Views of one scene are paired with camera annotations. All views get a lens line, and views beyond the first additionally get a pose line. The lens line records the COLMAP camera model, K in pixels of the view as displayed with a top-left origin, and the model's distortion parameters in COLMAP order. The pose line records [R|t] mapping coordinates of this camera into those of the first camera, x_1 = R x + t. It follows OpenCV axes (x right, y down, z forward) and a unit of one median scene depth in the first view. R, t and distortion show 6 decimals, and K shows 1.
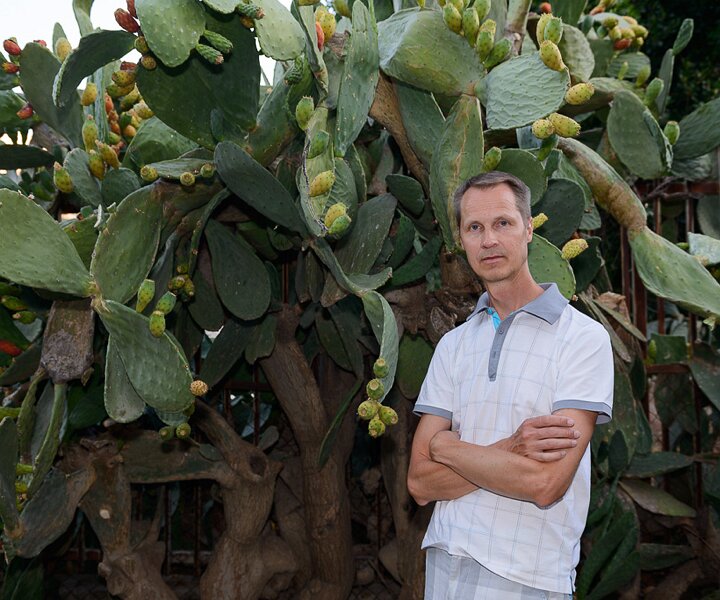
lens RADIAL K [[697.7, 0, 360.0], [0, 697.7, 300.0], [0, 0, 1]] dist [0.010129, -0.011188]
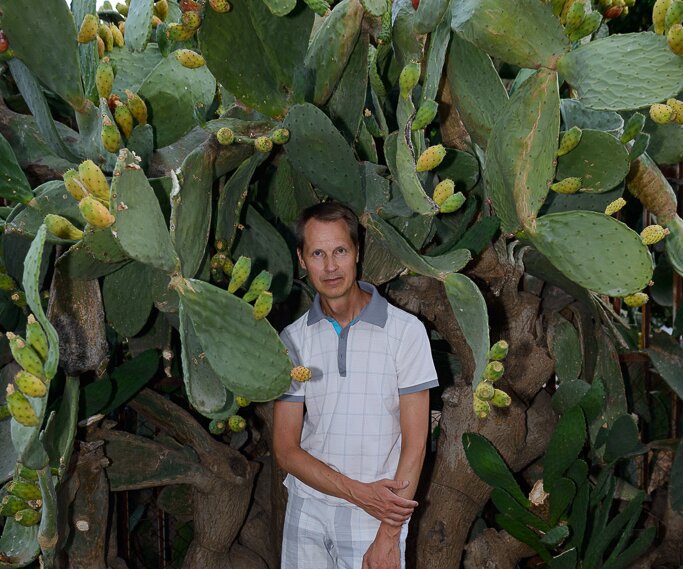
lens RADIAL K [[832.2, 0, 342.1], [0, 832.2, 385.9], [0, 0, 1]] dist [0.016608, 0.035243]
pose [[0.972151, -0.015919, 0.233813, -0.347118], [-0.011118, 0.993435, 0.113860, 0.010468], [-0.234090, -0.113289, 0.965592, -0.081869]]
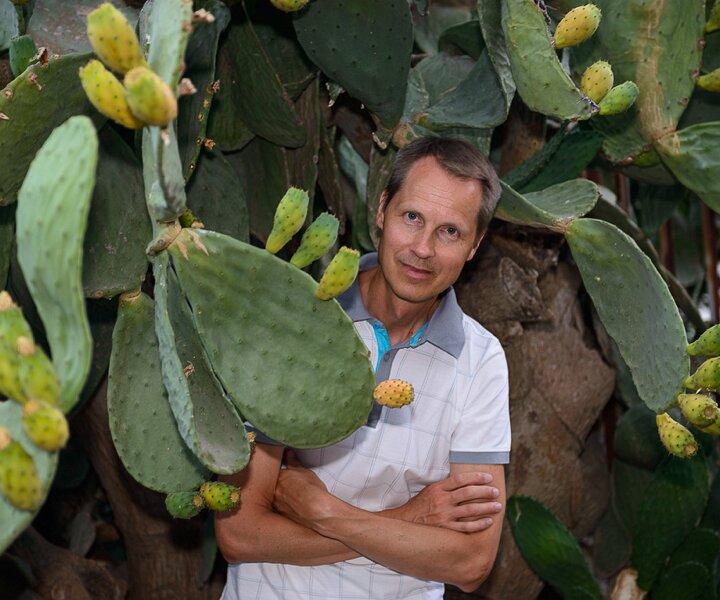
lens RADIAL K [[1411.9, 0, 360.0], [0, 1411.9, 300.0], [0, 0, 1]] dist [0.077136, 0.112899]
pose [[0.871053, -0.017102, 0.490892, -0.616357], [0.015258, 0.999853, 0.007758, 0.036223], [-0.490952, 0.000733, 0.871186, 0.056047]]
